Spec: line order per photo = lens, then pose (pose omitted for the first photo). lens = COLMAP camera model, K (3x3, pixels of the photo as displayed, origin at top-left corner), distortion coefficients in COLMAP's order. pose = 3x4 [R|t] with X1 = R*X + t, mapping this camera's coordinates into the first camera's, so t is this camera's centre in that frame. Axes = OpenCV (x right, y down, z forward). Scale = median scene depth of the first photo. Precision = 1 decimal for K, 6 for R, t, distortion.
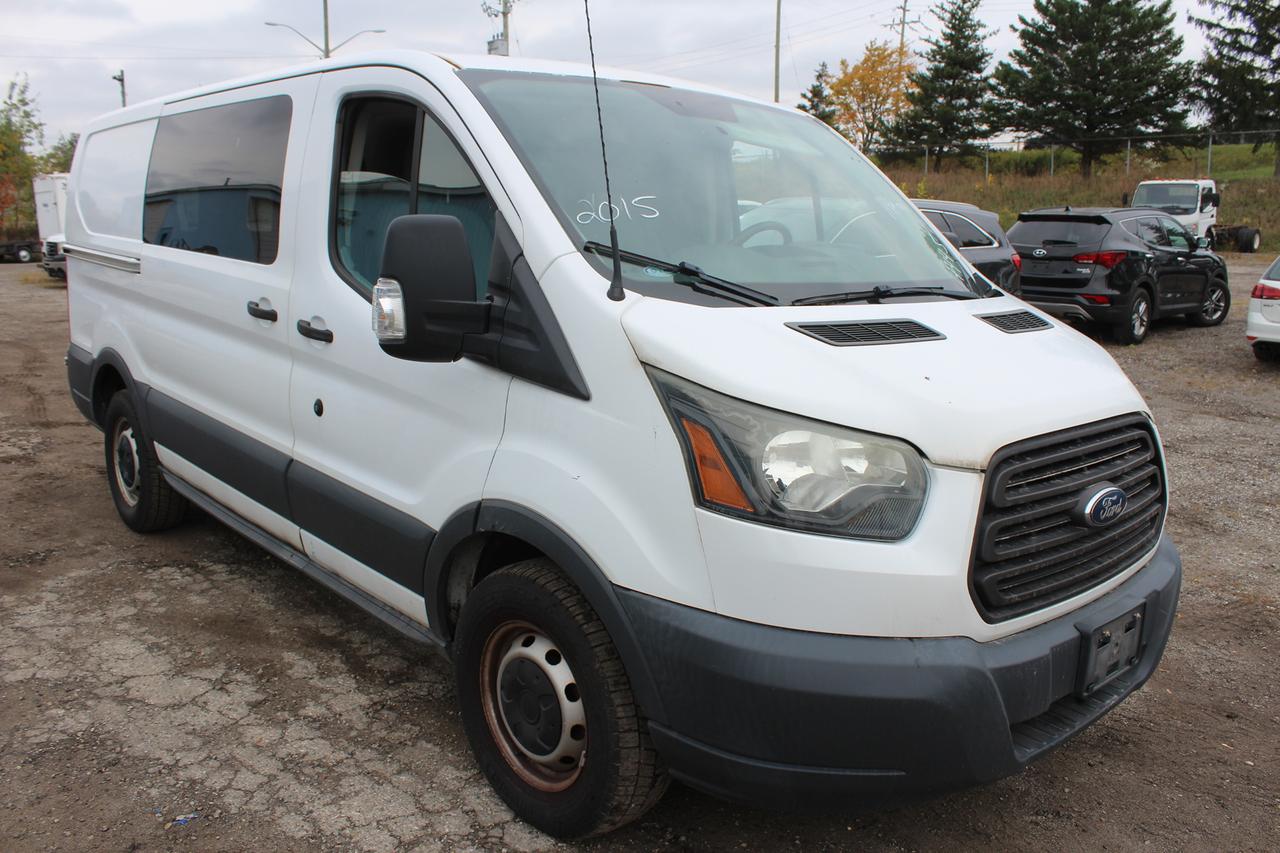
lens RADIAL K [[1081.5, 0, 625.4], [0, 1081.5, 436.1], [0, 0, 1]] dist [-0.173820, 0.153349]
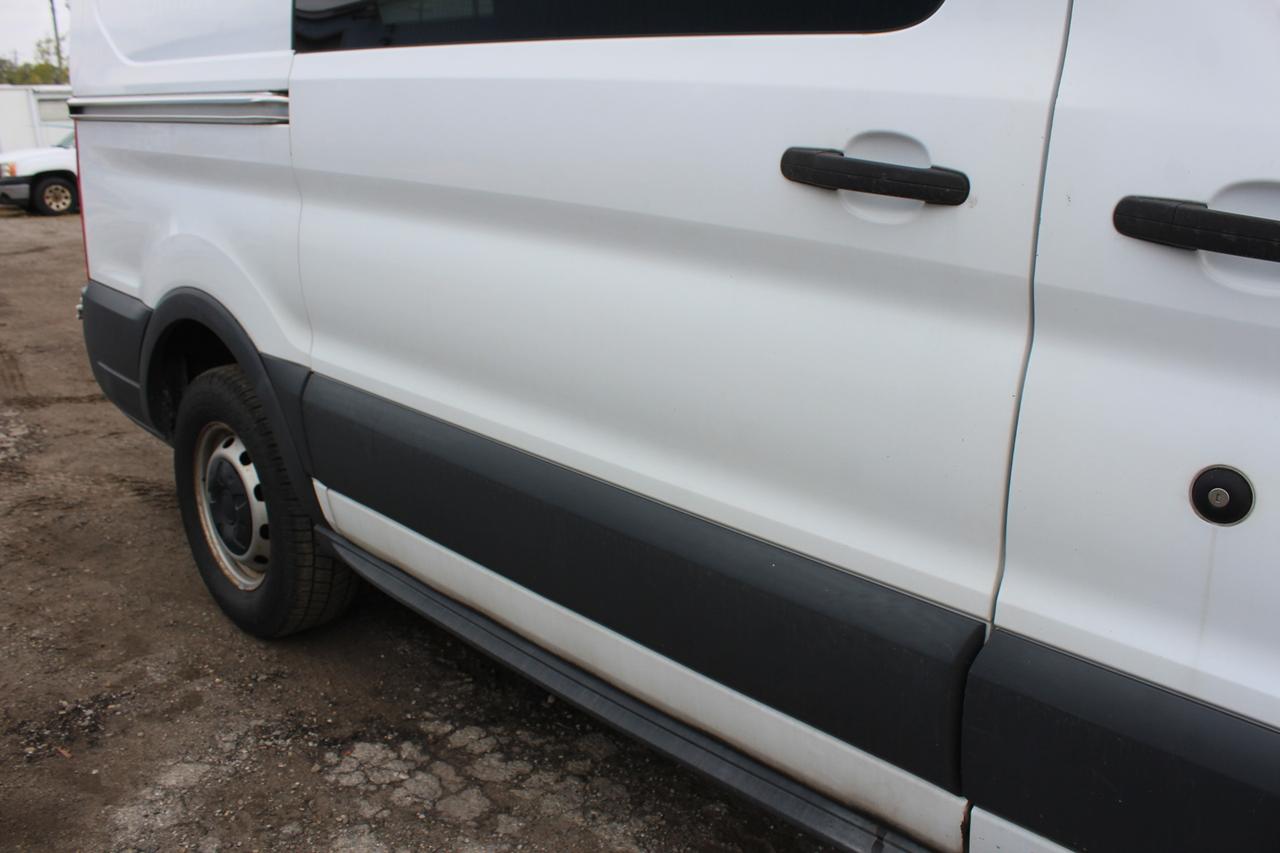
lens RADIAL K [[1081.5, 0, 636.4], [0, 1081.5, 440.2], [0, 0, 1]] dist [-0.173820, 0.153349]
pose [[0.998557, -0.023184, 0.048438, -0.287703], [0.019570, 0.997081, 0.073796, -0.041663], [-0.050008, -0.072741, 0.996096, 0.450796]]
